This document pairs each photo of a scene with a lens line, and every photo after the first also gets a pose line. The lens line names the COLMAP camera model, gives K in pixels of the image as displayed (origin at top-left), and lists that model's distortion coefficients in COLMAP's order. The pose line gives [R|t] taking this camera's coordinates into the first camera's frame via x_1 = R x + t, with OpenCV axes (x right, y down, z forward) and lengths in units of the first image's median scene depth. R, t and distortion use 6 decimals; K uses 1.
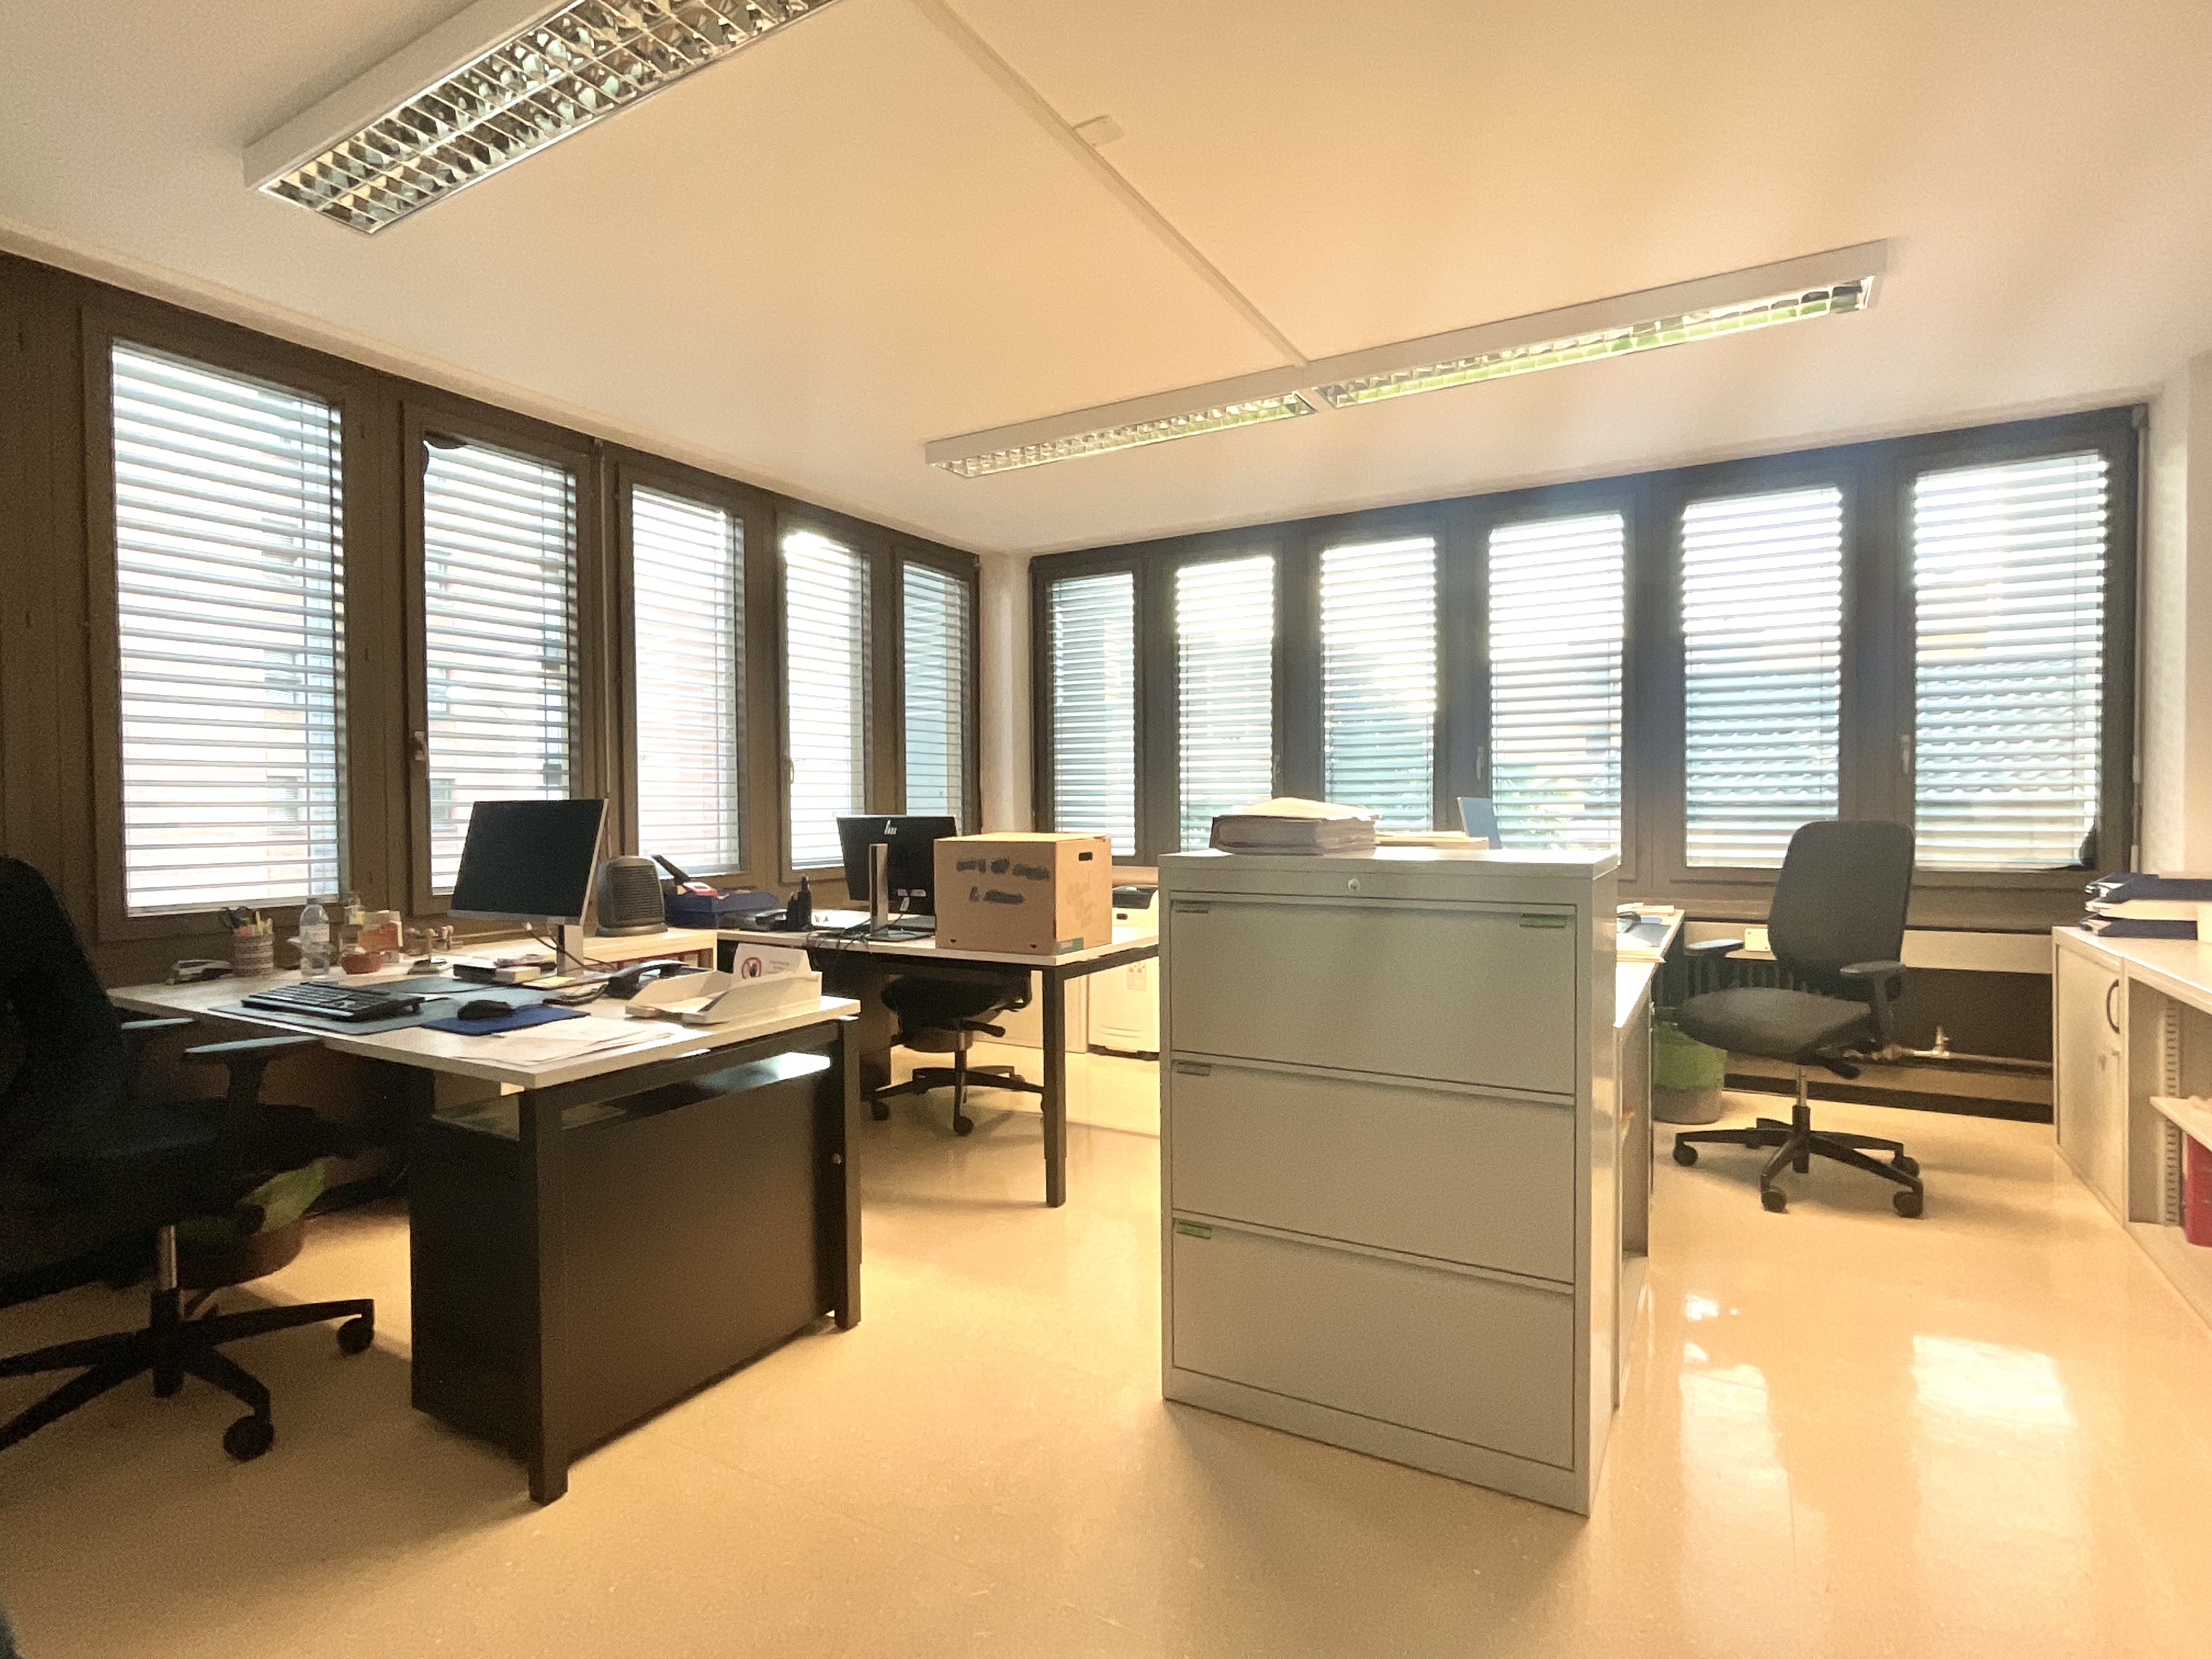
lens RADIAL K [[1126.3, 0, 1103.8], [0, 1126.3, 822.8], [0, 0, 1]] dist [-0.002269, -0.000643]
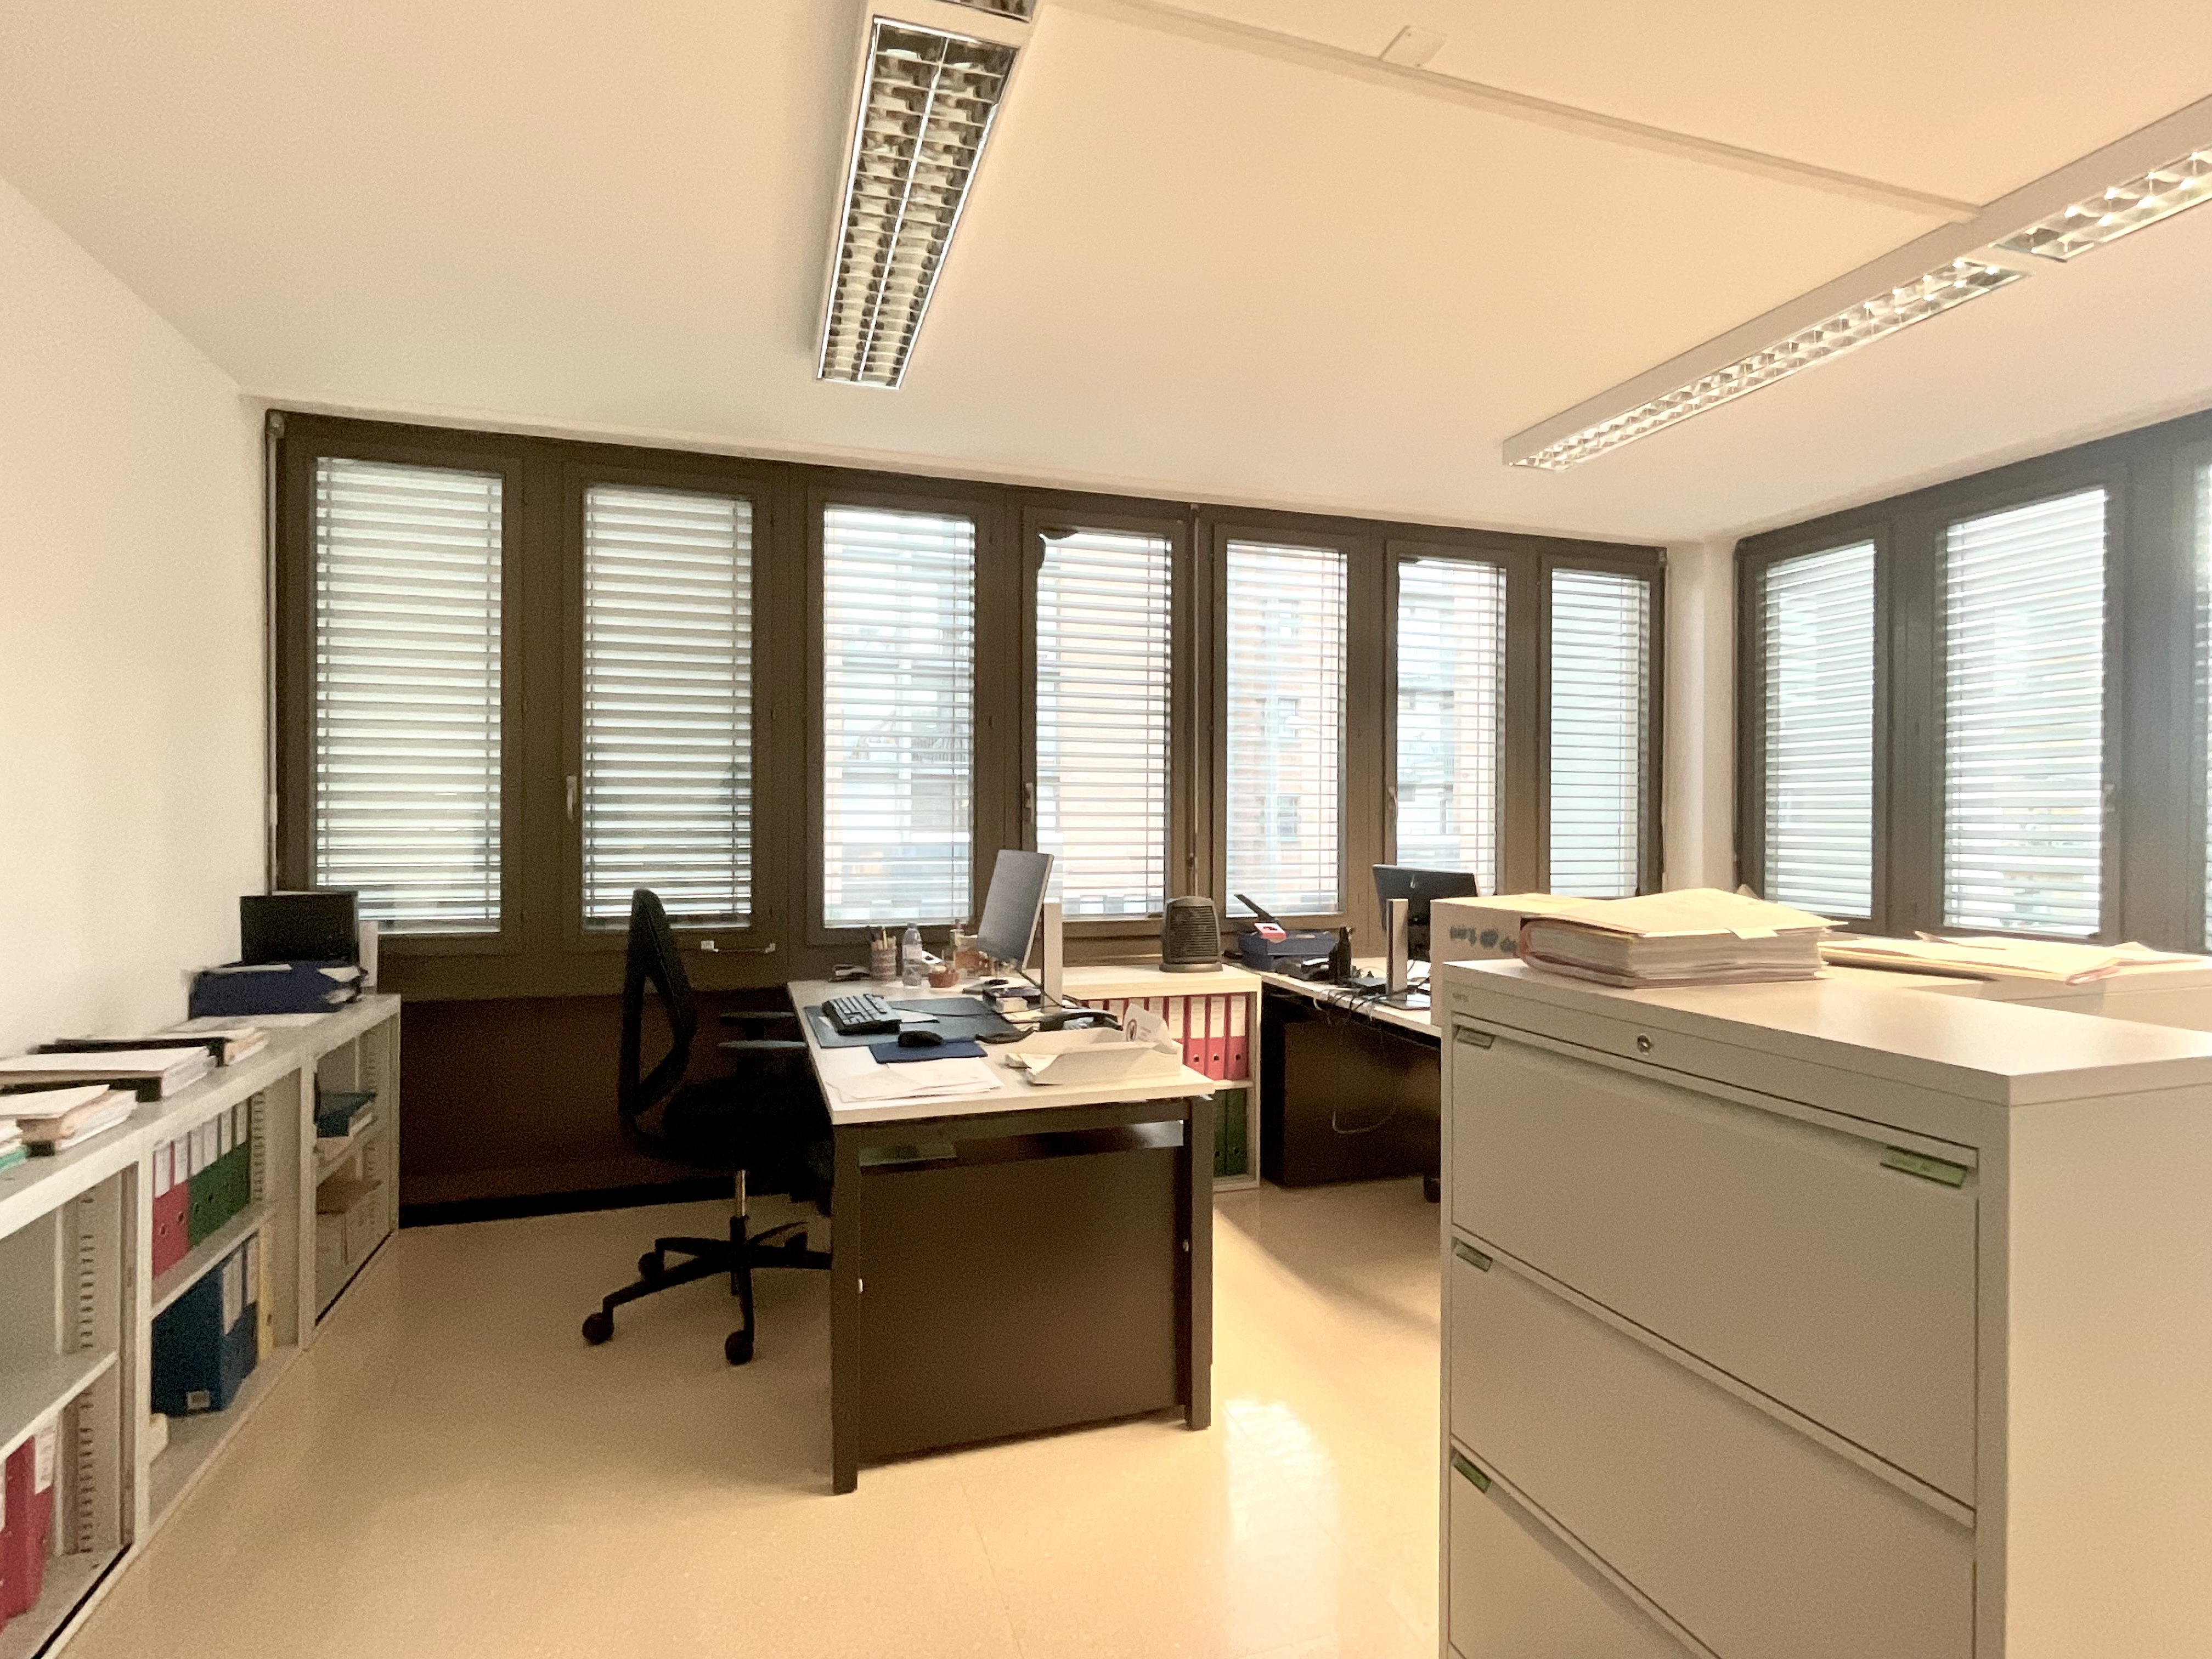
lens RADIAL K [[1126.3, 0, 1108.5], [0, 1126.3, 823.1], [0, 0, 1]] dist [-0.002269, -0.000643]
pose [[0.750654, 0.012220, -0.660583, 0.228965], [-0.019460, 0.999804, -0.003619, -0.035169], [0.660409, 0.015572, 0.750744, 0.165423]]
